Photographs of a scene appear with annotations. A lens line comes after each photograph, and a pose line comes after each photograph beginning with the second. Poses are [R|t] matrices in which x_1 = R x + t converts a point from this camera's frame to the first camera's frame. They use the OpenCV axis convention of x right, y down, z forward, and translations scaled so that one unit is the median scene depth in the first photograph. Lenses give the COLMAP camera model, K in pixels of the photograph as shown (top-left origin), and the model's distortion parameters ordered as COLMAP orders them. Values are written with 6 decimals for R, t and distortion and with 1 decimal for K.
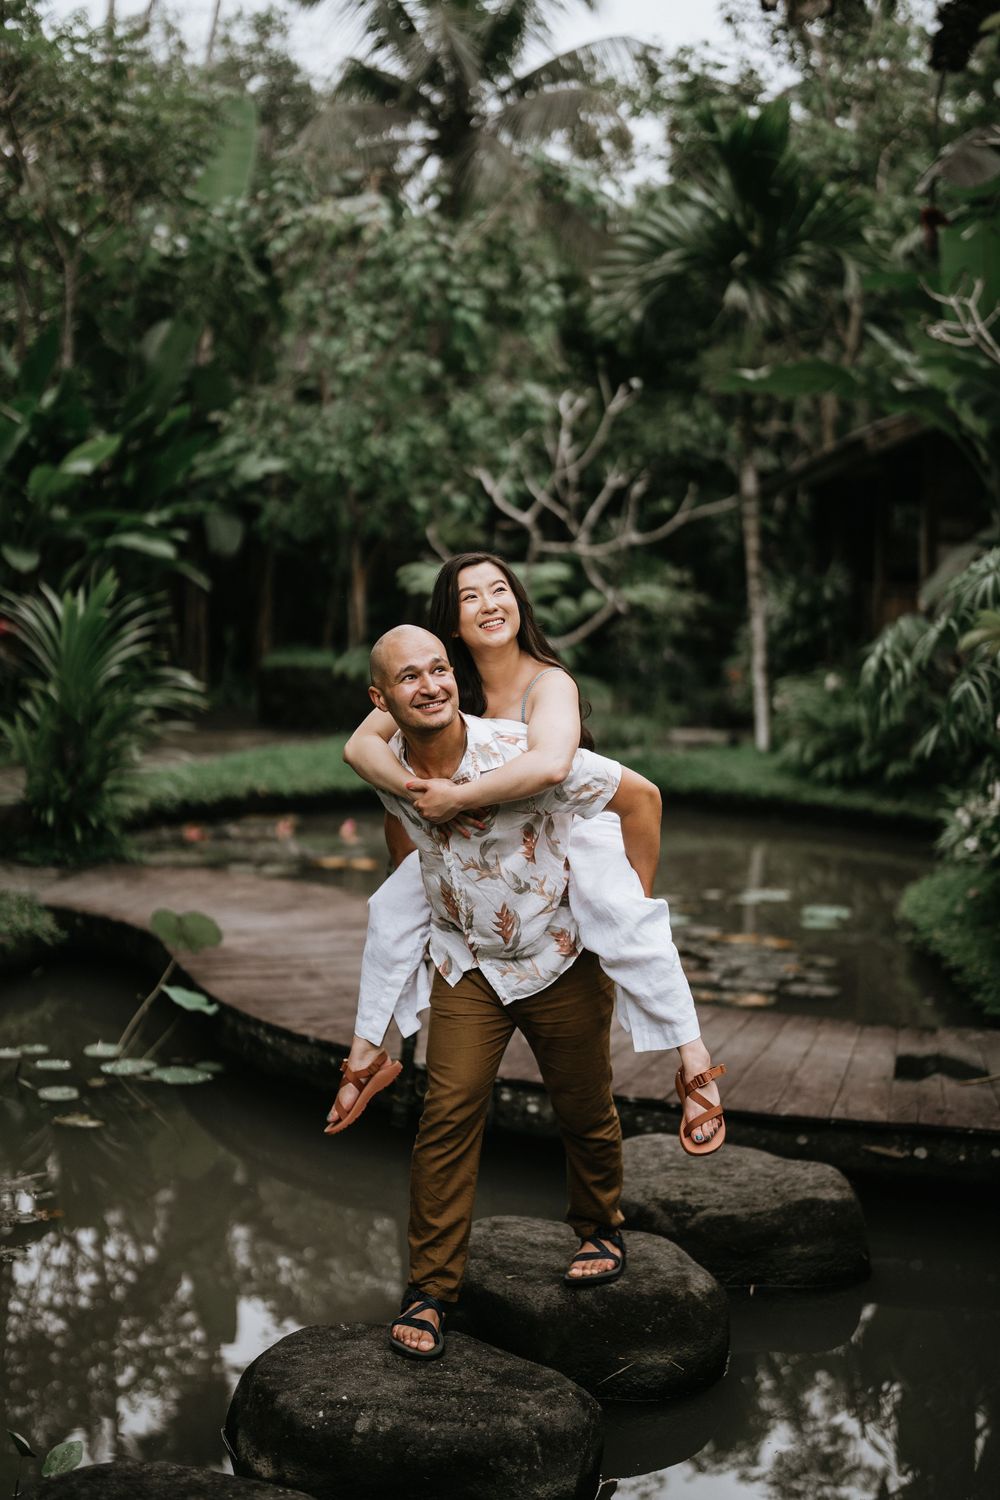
lens RADIAL K [[2200.8, 0, 500.0], [0, 2200.8, 750.0], [0, 0, 1]] dist [-0.133545, 1.087898]
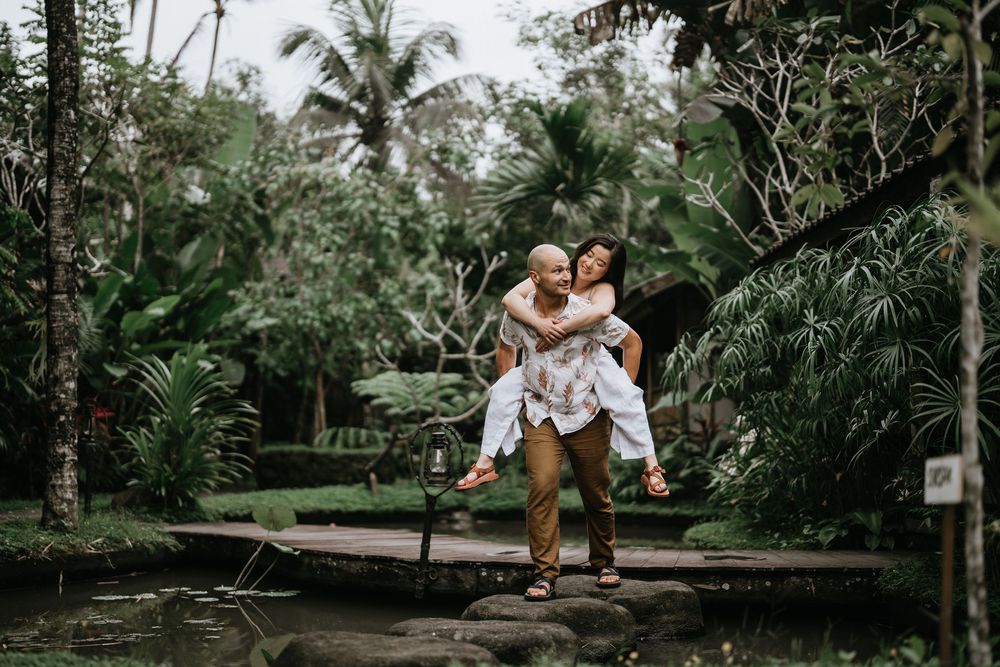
lens RADIAL K [[1538.6, 0, 500.7], [0, 1538.6, 364.6], [0, 0, 1]] dist [-0.142207, 1.026868]
pose [[0.994939, -0.012309, 0.099728, -0.047717], [0.029476, 0.984559, -0.172553, 0.095859], [-0.096064, 0.174619, 0.979939, -0.095334]]
